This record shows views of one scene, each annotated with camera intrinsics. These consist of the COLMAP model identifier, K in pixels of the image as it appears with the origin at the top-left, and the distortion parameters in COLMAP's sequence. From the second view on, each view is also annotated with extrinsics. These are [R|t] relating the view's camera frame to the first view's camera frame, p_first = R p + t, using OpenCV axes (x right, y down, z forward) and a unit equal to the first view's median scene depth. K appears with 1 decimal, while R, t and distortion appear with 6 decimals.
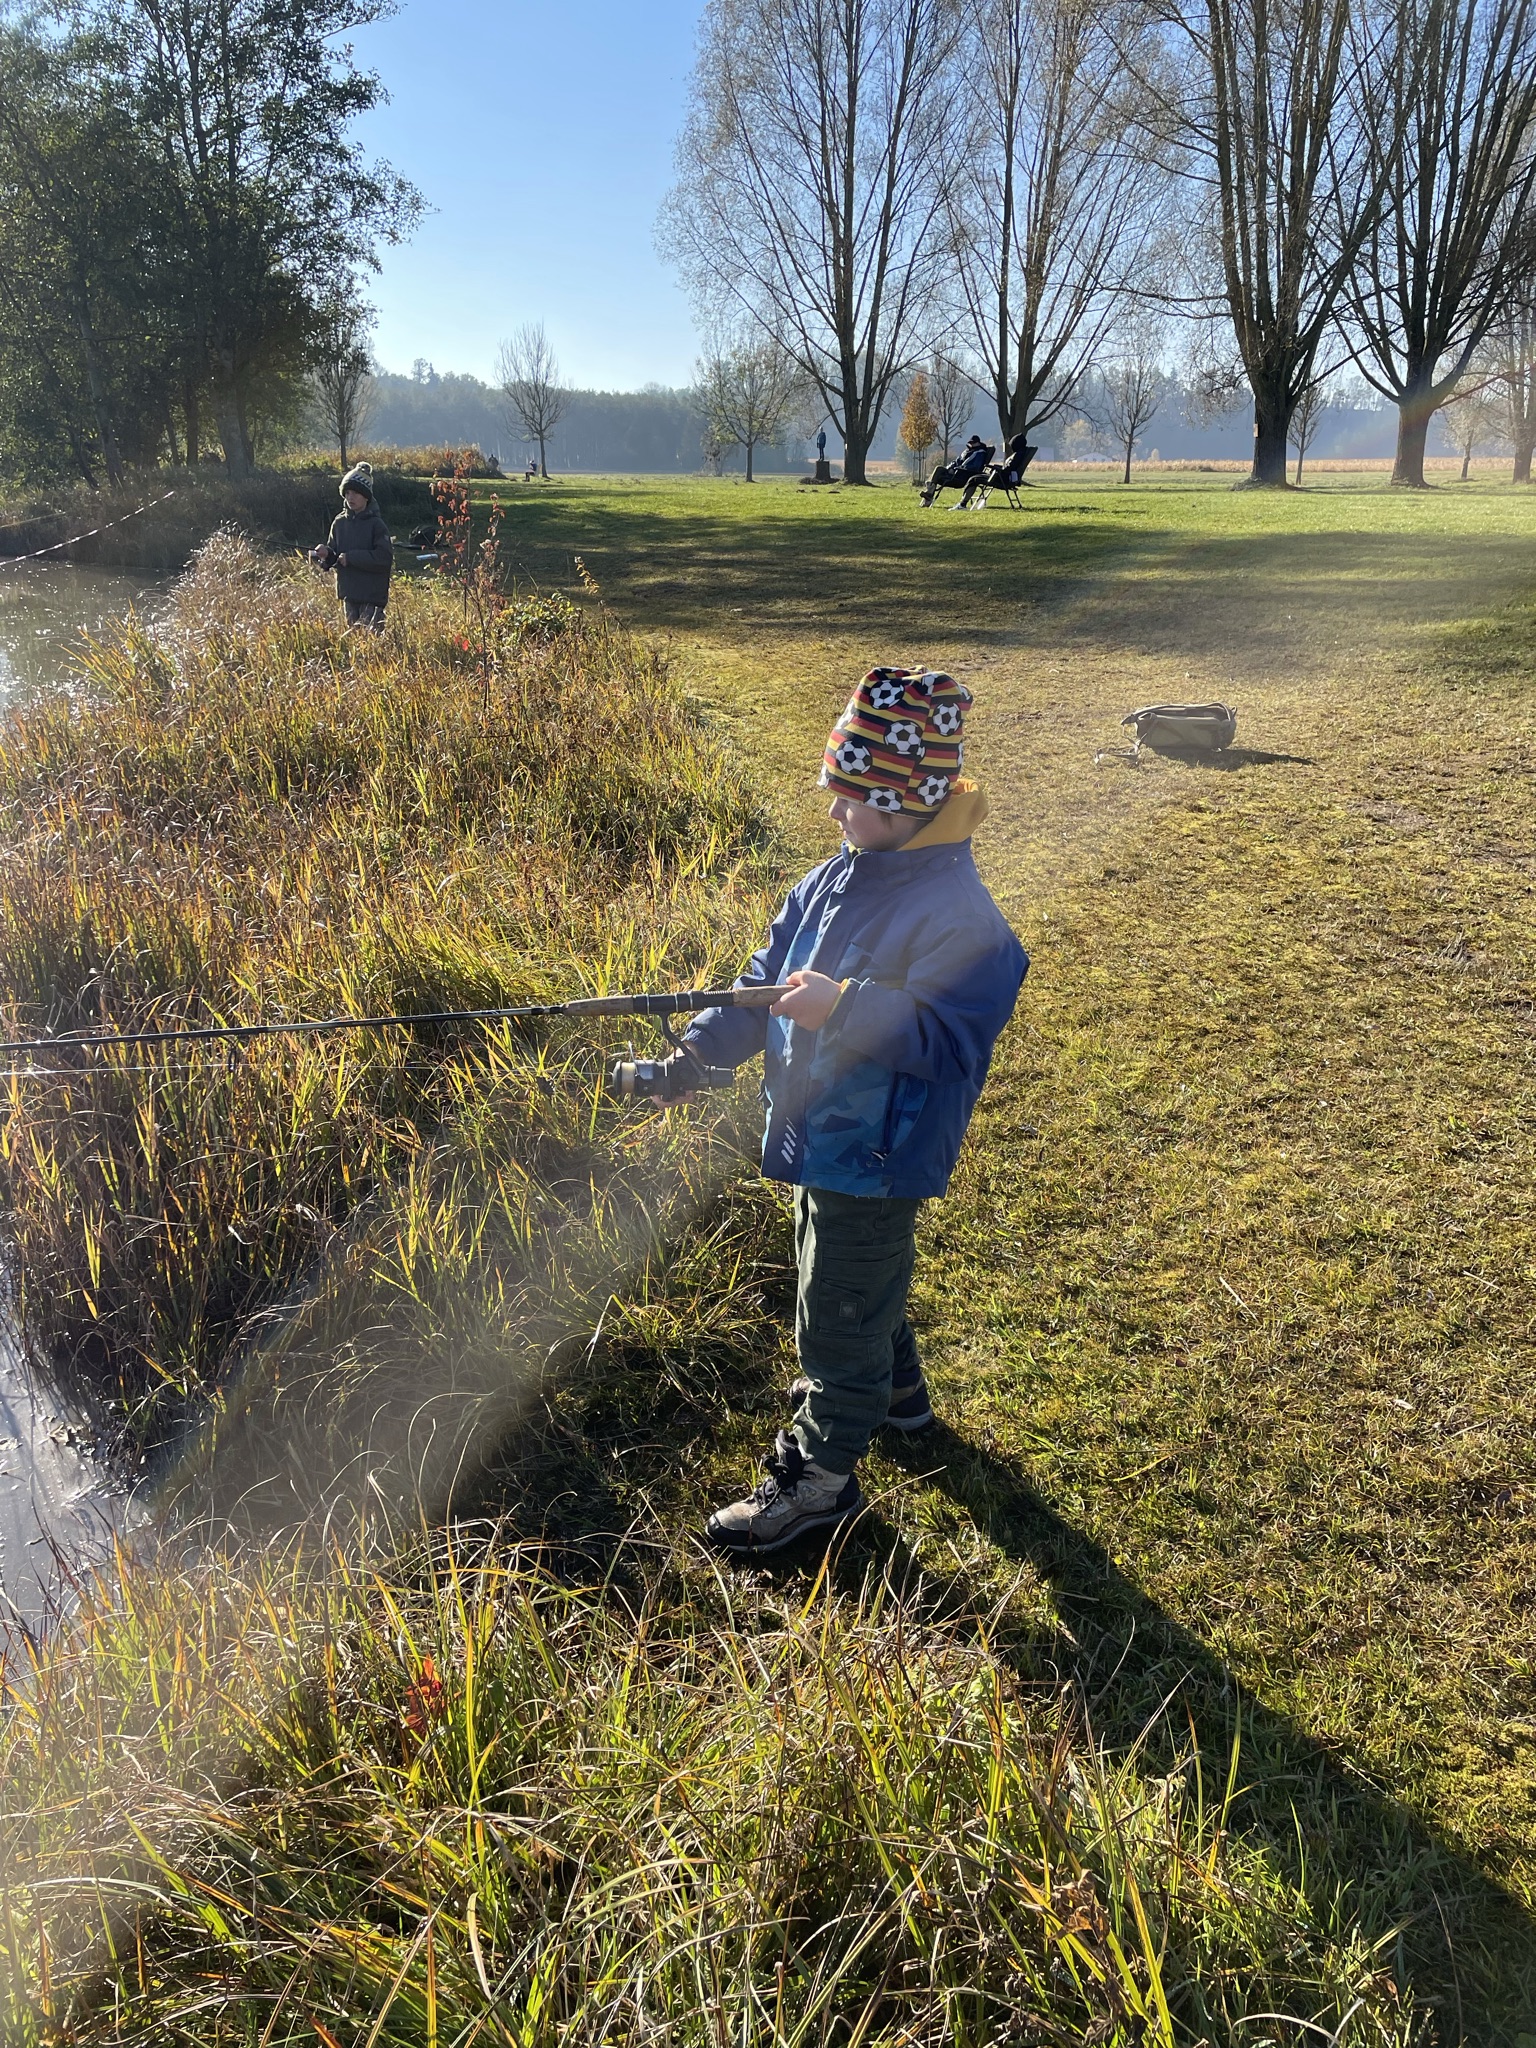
lens RADIAL K [[1545.7, 0, 769.6], [0, 1545.7, 1013.5], [0, 0, 1]] dist [0.076307, -0.079644]
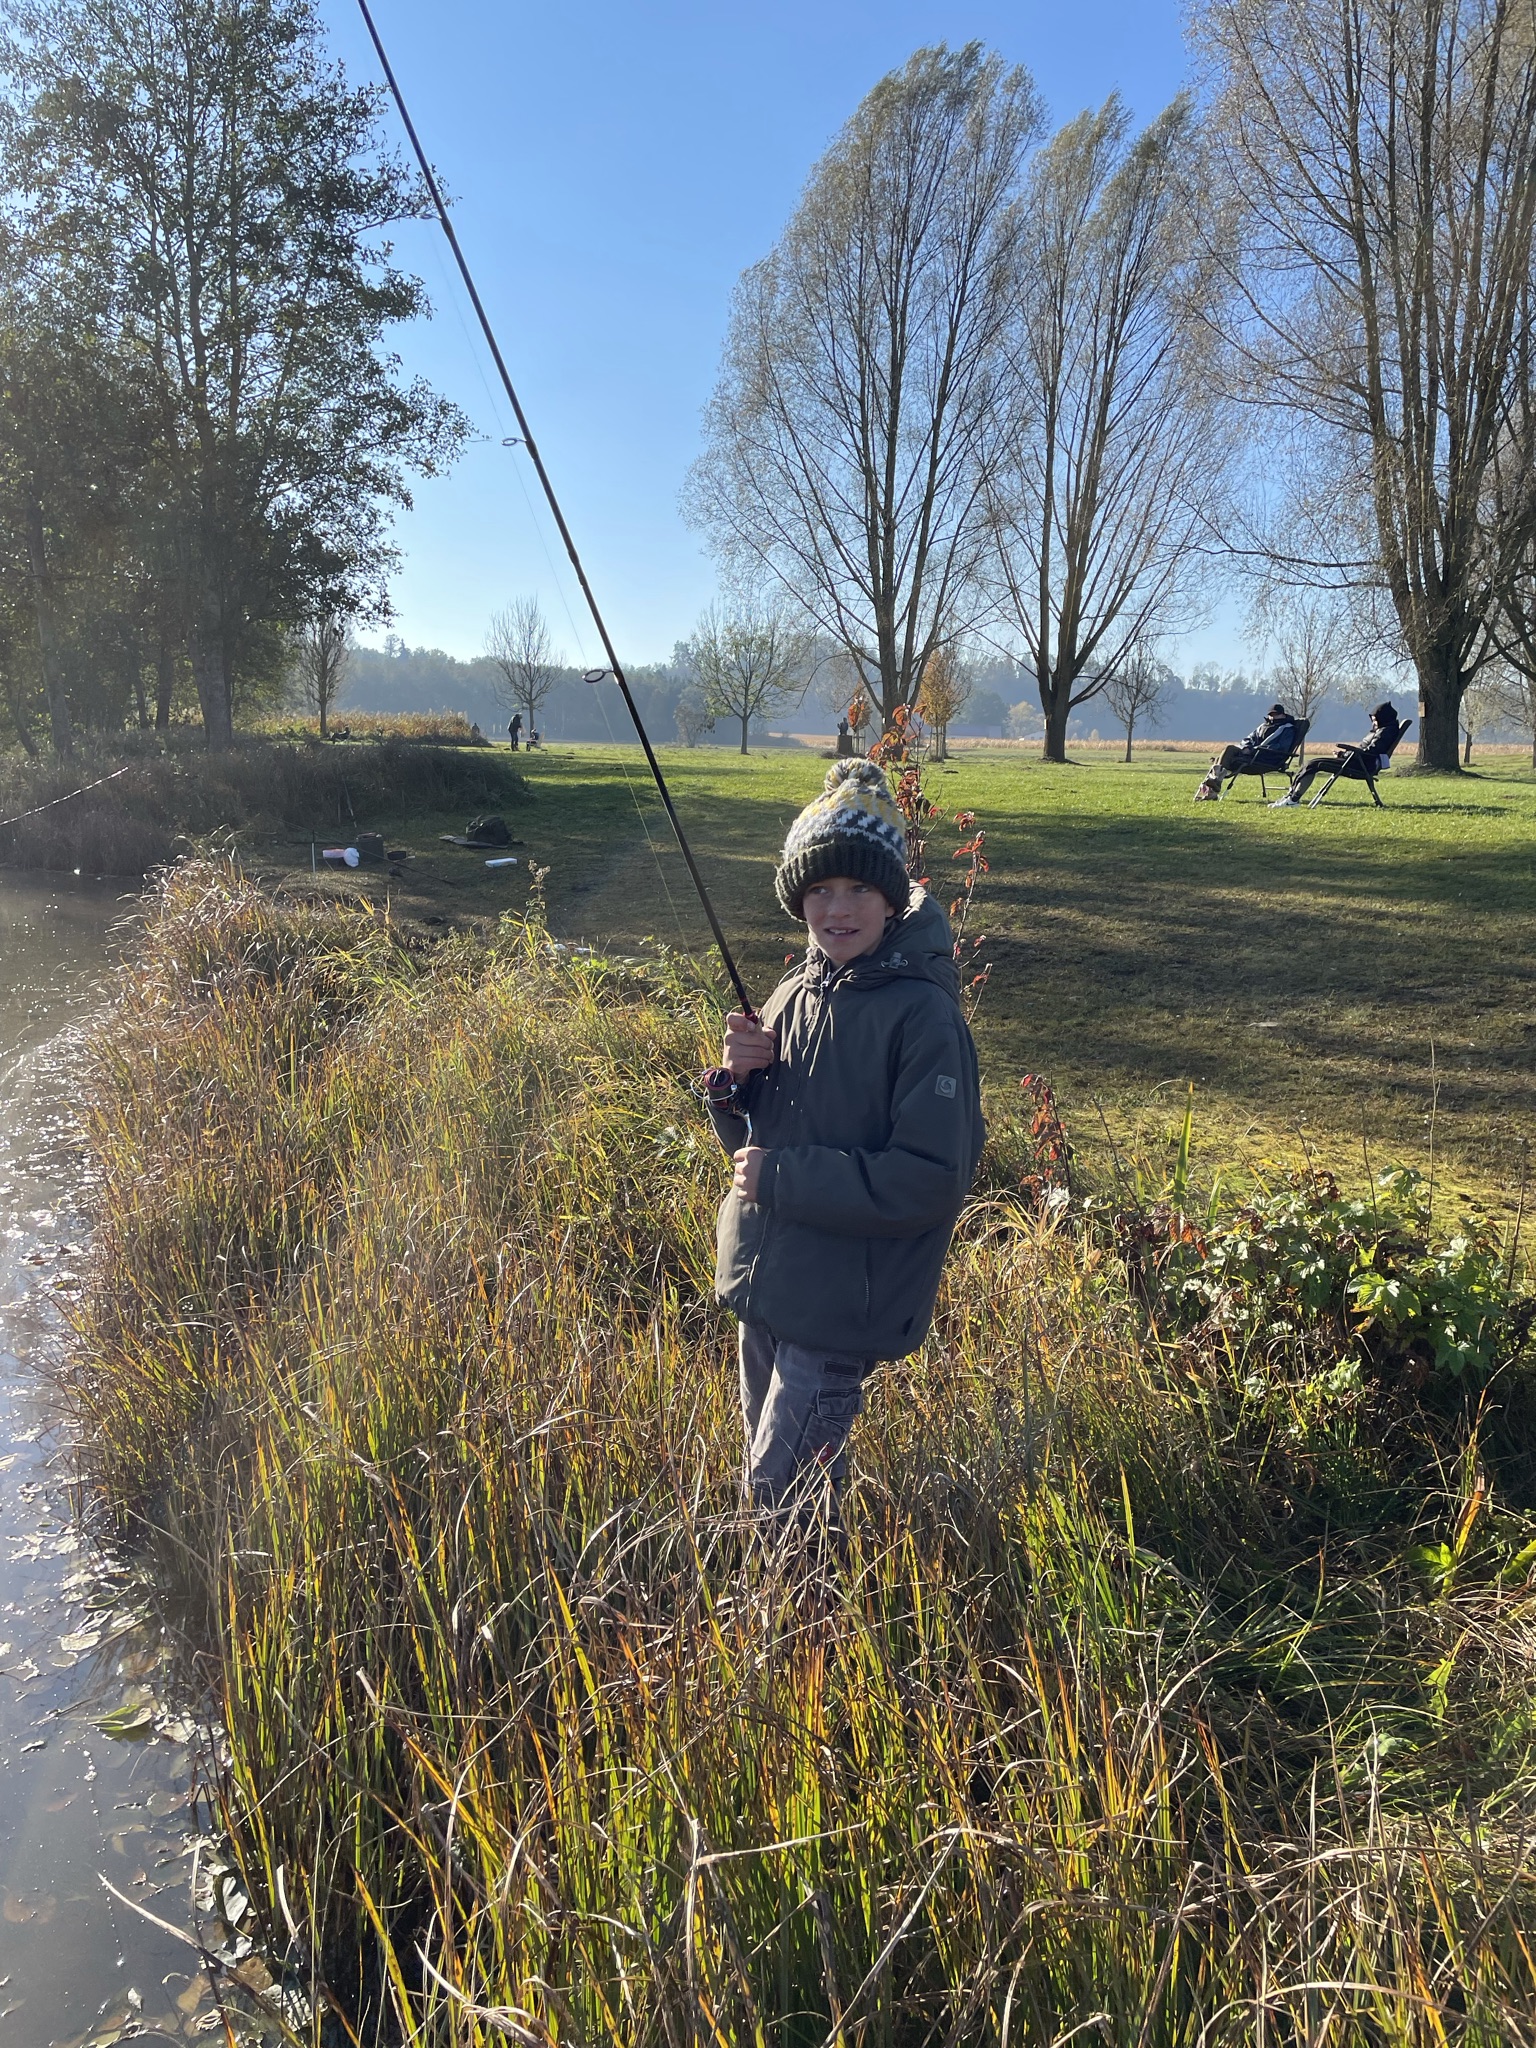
lens RADIAL K [[1545.7, 0, 769.6], [0, 1545.7, 1013.5], [0, 0, 1]] dist [0.076307, -0.079644]
pose [[0.999397, 0.010407, 0.033118, -0.048048], [-0.004925, 0.986865, -0.161475, -0.045894], [-0.034363, 0.161214, 0.986321, 0.130949]]
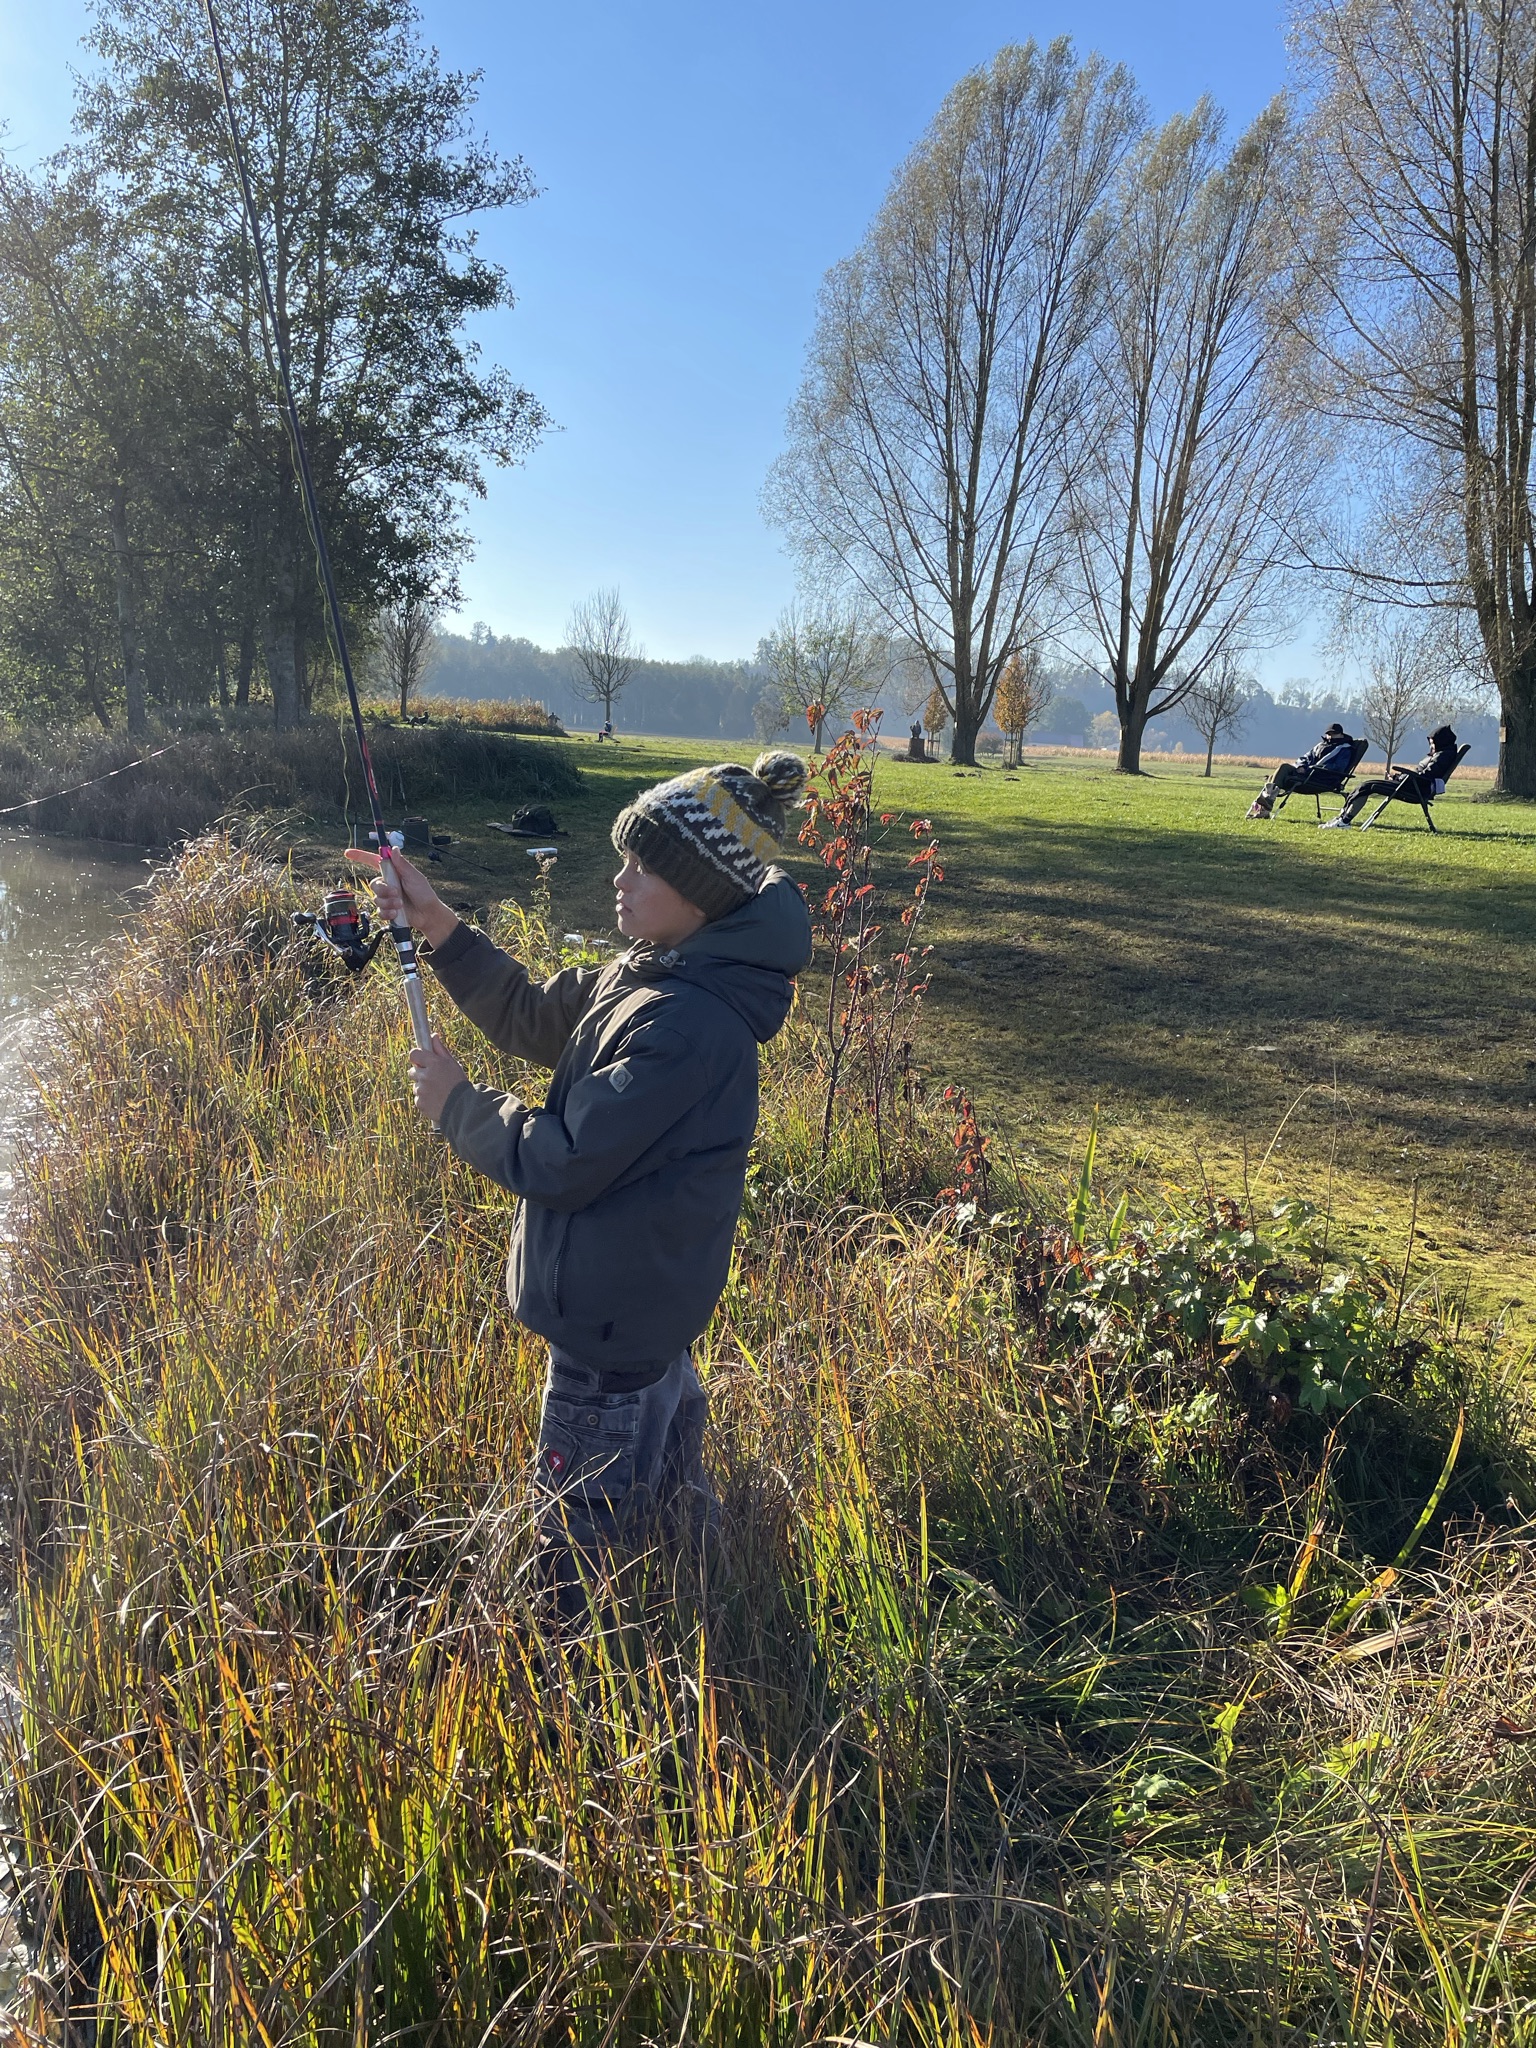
lens RADIAL K [[1545.0, 0, 768.0], [0, 1545.0, 1024.0], [0, 0, 1]] dist [0.073568, -0.080264]
pose [[0.998320, 0.056925, -0.010773, -0.042163], [-0.057903, 0.986541, -0.152921, -0.046227], [0.001923, 0.153288, 0.988180, 0.131264]]
